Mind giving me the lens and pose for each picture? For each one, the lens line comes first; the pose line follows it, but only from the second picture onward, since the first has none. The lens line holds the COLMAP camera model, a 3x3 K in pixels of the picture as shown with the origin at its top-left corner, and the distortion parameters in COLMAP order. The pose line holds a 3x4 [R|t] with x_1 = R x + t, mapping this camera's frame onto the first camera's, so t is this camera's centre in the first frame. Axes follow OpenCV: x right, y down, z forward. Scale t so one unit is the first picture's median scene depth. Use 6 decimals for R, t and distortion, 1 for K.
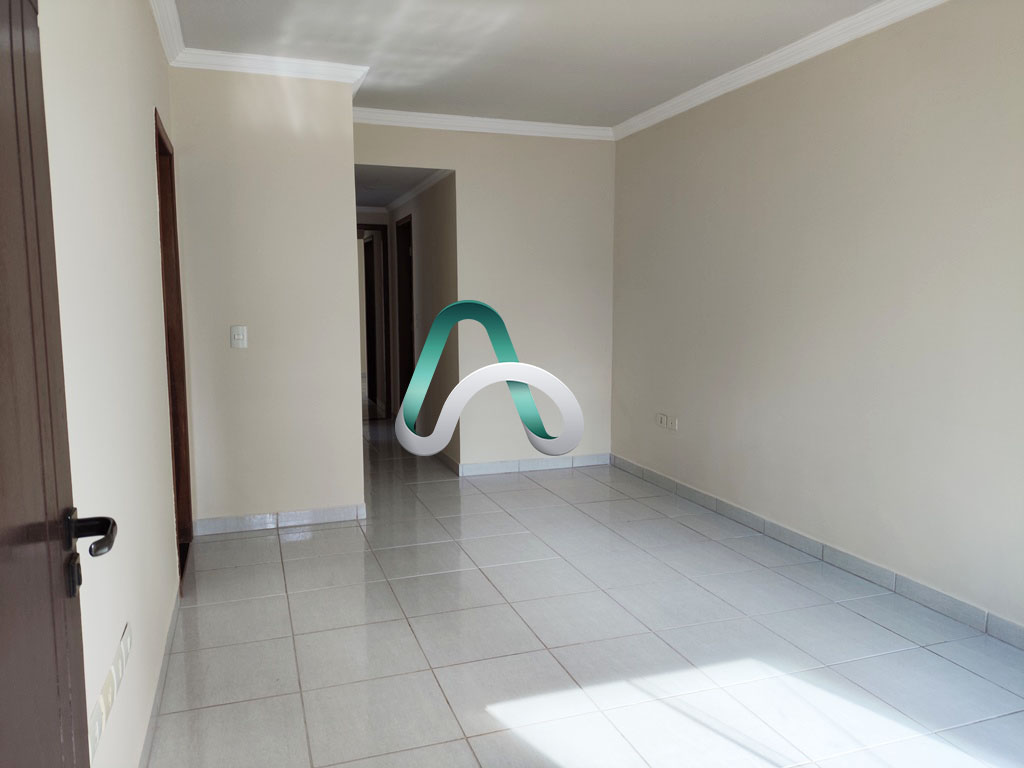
lens RADIAL K [[747.2, 0, 512.9], [0, 747.2, 383.5], [0, 0, 1]] dist [0.108556, -0.182111]
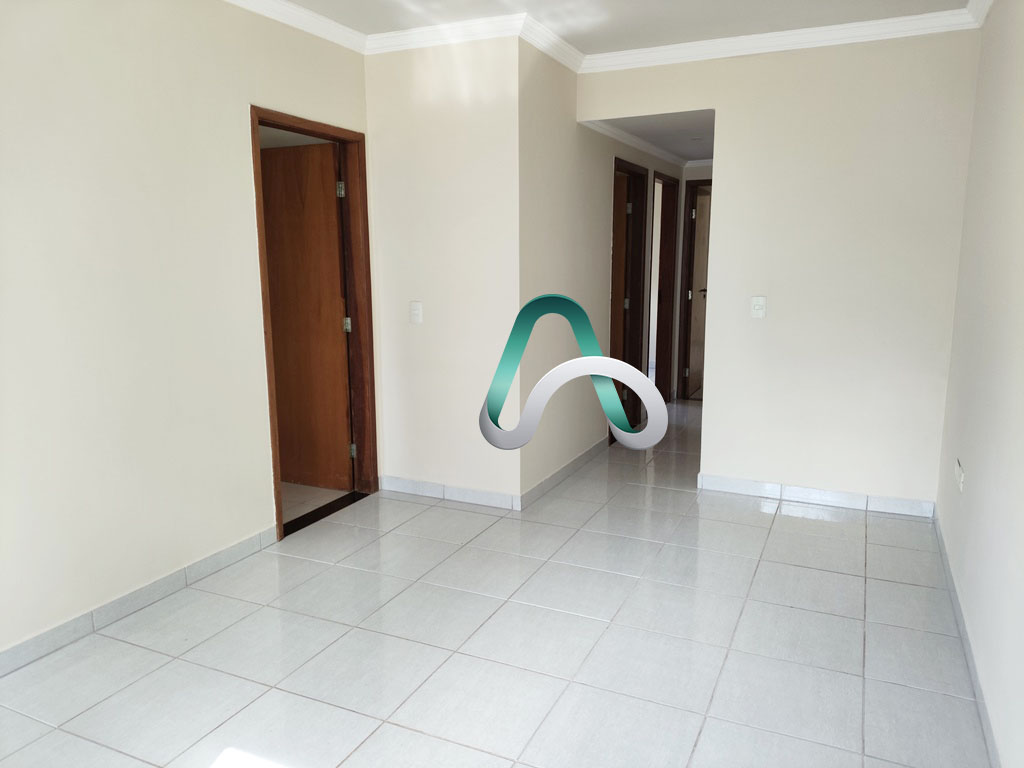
lens RADIAL K [[747.2, 0, 512.9], [0, 747.2, 383.5], [0, 0, 1]] dist [0.108556, -0.182111]
pose [[0.701801, 0.110230, -0.703793, 0.467679], [-0.071682, 0.993869, 0.084184, -0.060066], [0.708757, -0.008631, 0.705400, 0.363185]]
